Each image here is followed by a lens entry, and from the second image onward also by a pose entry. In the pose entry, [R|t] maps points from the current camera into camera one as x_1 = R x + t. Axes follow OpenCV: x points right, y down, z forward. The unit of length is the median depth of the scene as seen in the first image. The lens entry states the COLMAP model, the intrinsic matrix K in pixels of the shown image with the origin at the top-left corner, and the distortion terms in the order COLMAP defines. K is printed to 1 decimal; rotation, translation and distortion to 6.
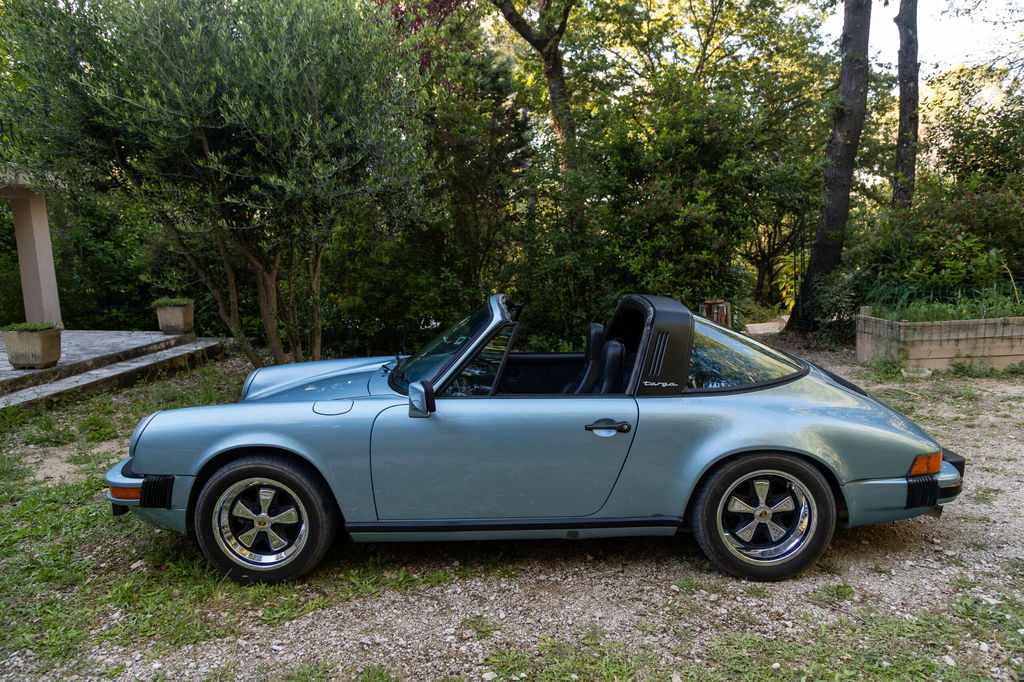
lens RADIAL K [[683.6, 0, 510.4], [0, 683.6, 347.2], [0, 0, 1]] dist [0.028789, -0.008598]
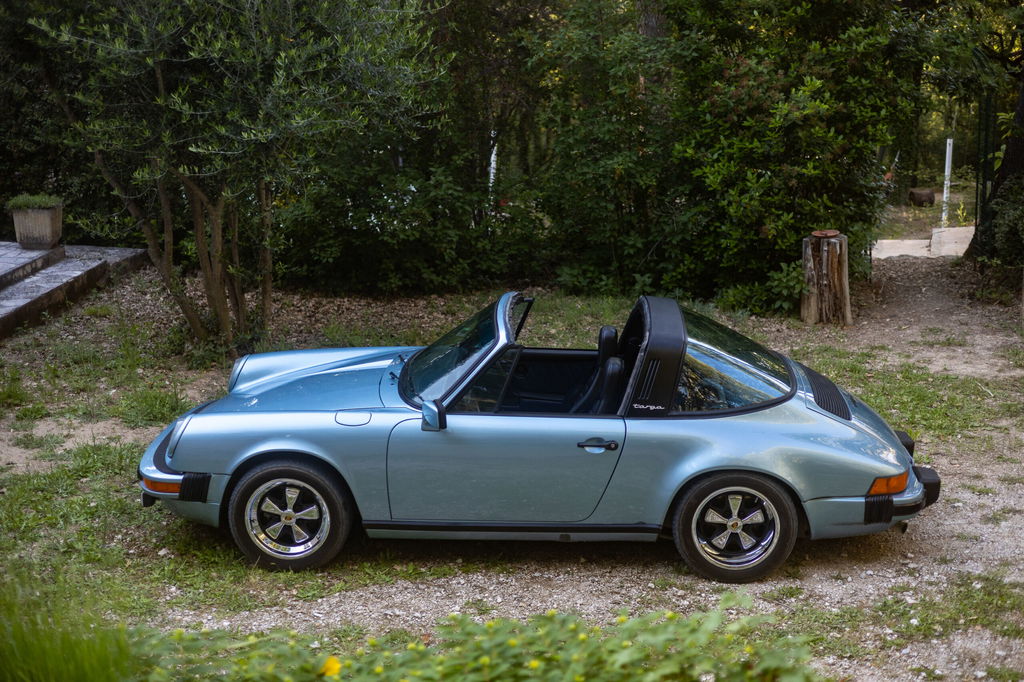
lens RADIAL K [[1445.4, 0, 507.8], [0, 1445.4, 340.3], [0, 0, 1]] dist [0.041320, 0.000000]
pose [[0.999227, 0.029844, -0.025608, 0.048537], [-0.026941, 0.993888, 0.107055, -0.294770], [0.028646, -0.106283, 0.993923, -1.306297]]
